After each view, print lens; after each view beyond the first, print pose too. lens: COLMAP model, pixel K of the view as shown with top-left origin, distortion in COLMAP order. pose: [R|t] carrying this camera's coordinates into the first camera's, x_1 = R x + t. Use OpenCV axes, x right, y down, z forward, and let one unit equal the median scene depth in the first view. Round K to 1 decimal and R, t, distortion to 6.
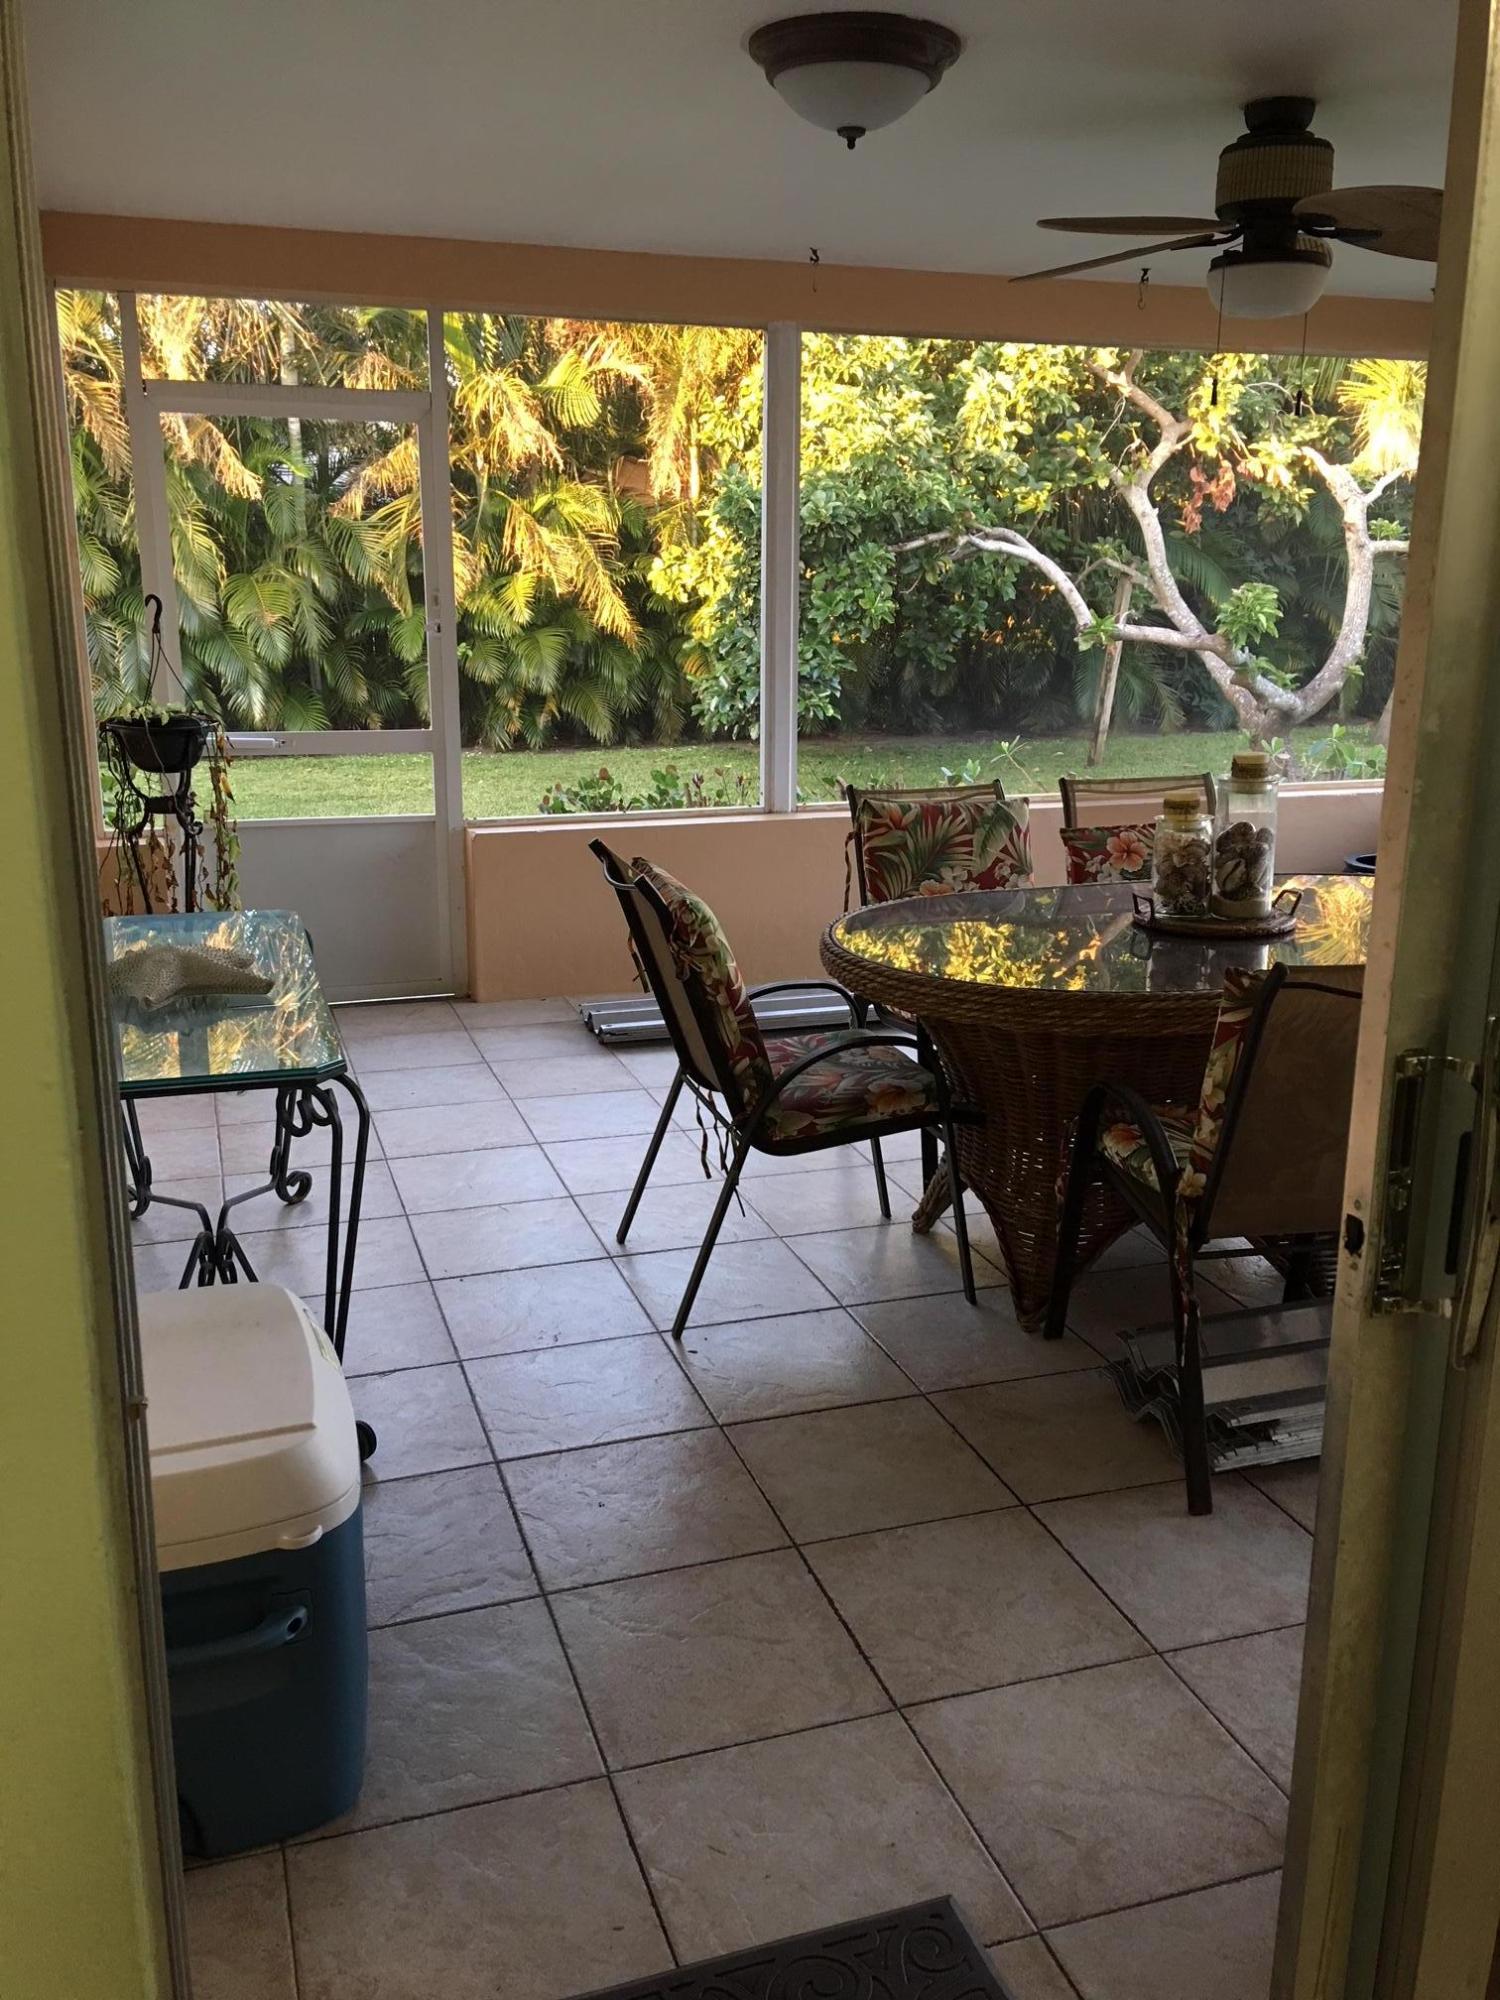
lens RADIAL K [[1684.1, 0, 747.9], [0, 1684.1, 989.0], [0, 0, 1]] dist [0.114694, -0.109771]
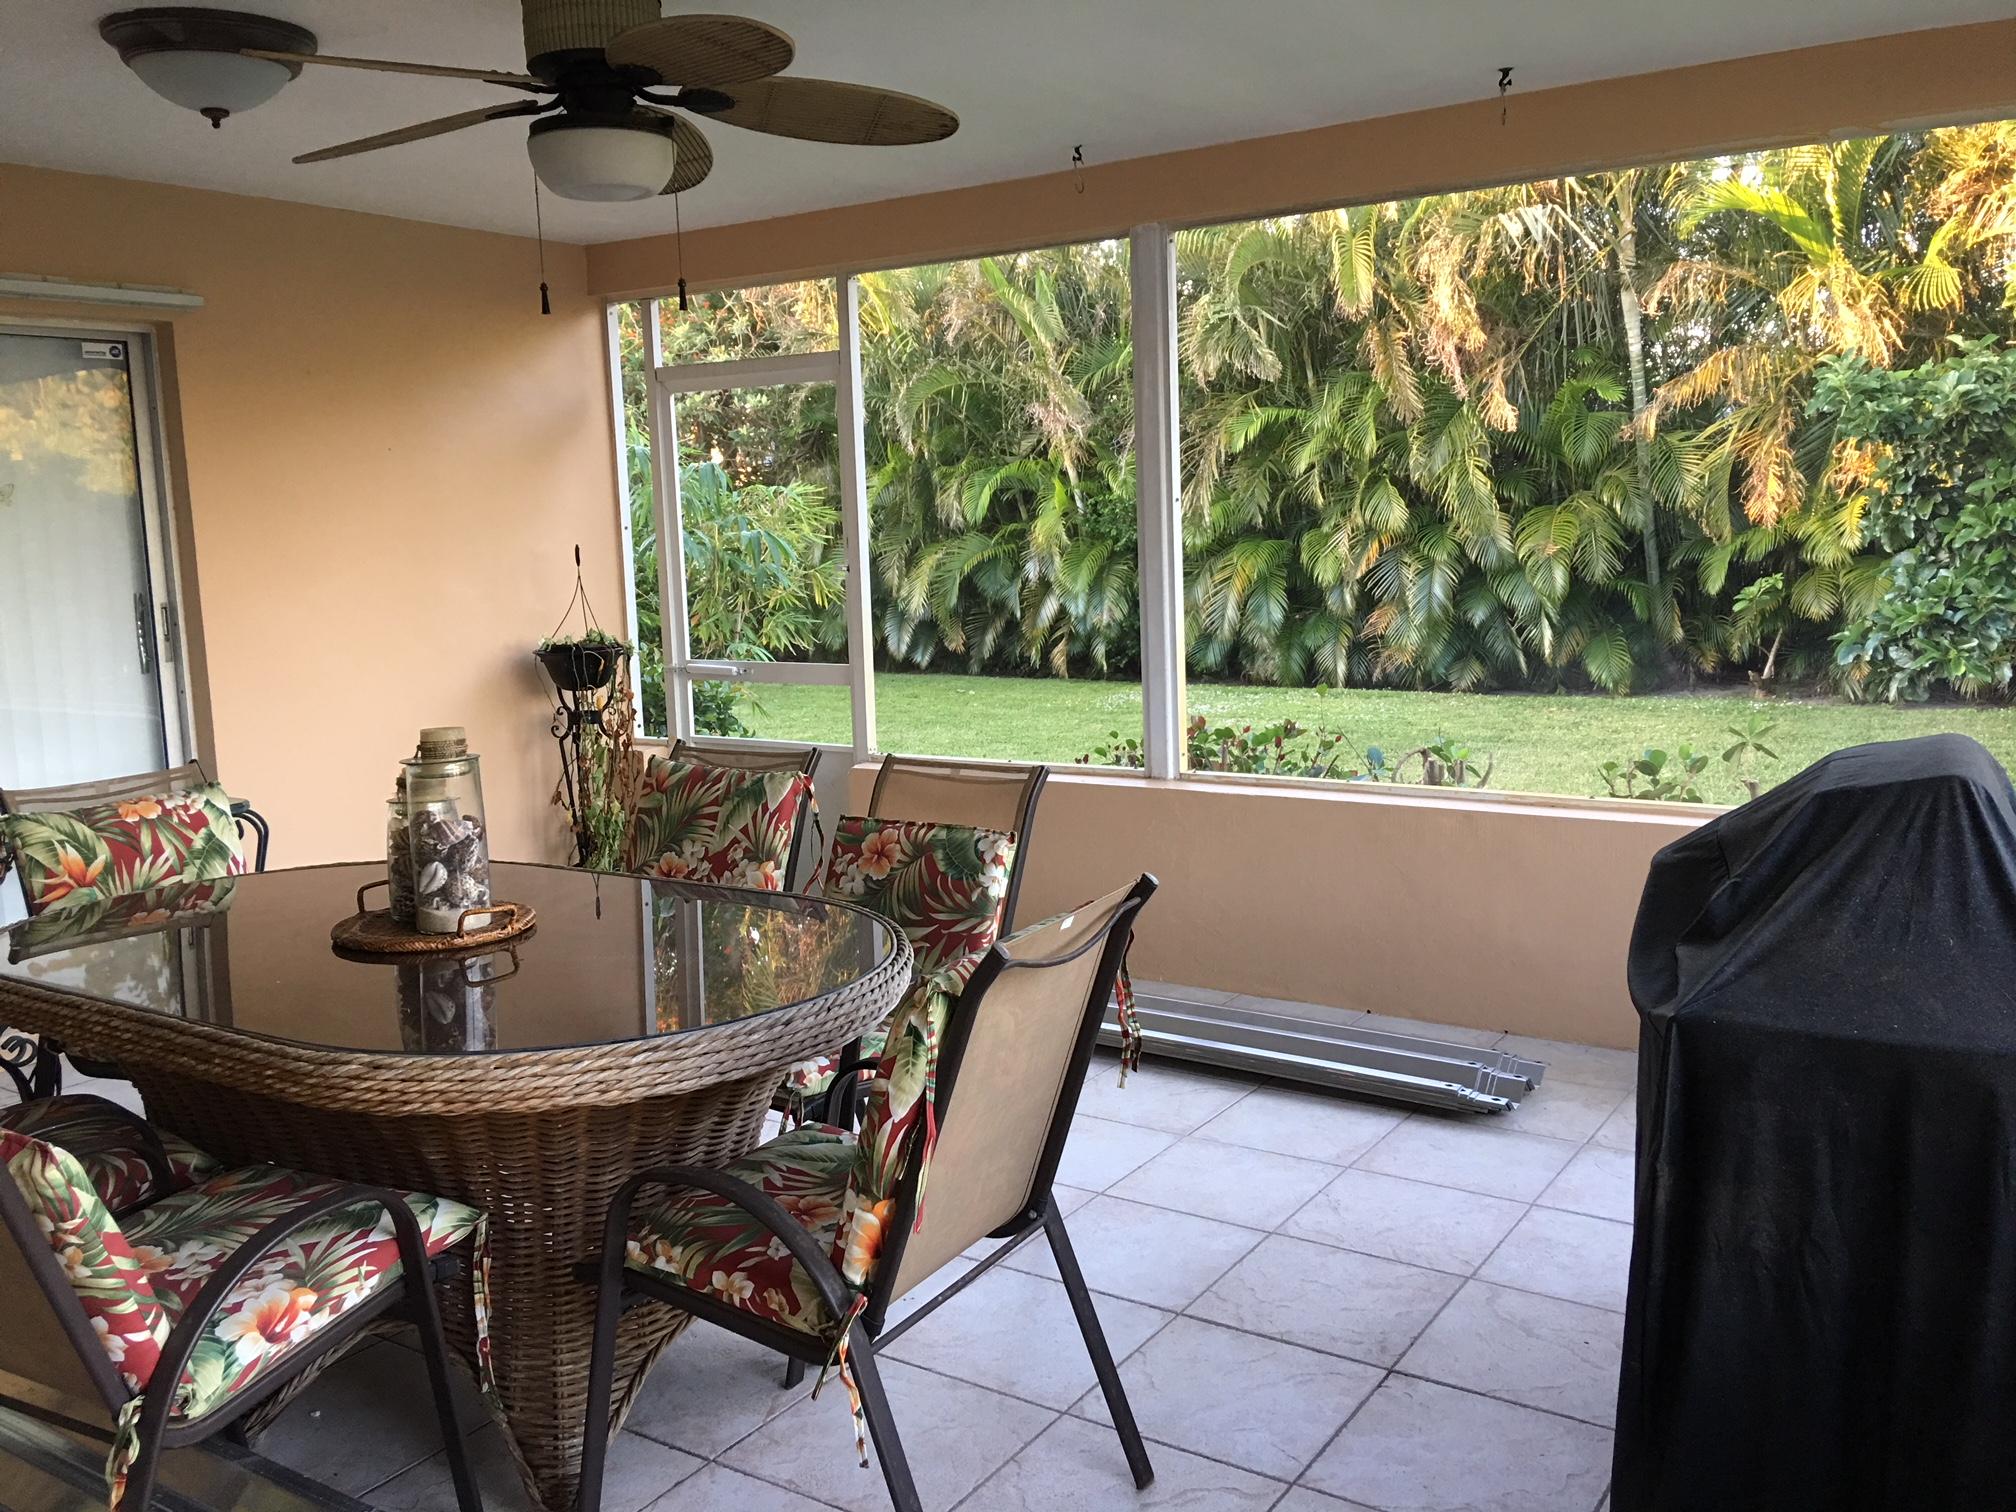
lens RADIAL K [[1698.0, 0, 998.4], [0, 1698.0, 750.3], [0, 0, 1]] dist [0.119168, -0.183716]
pose [[0.612557, 0.082273, -0.786133, 0.353246], [-0.157203, 0.987380, -0.019158, -0.049370], [0.774636, 0.135318, 0.617760, 0.224393]]
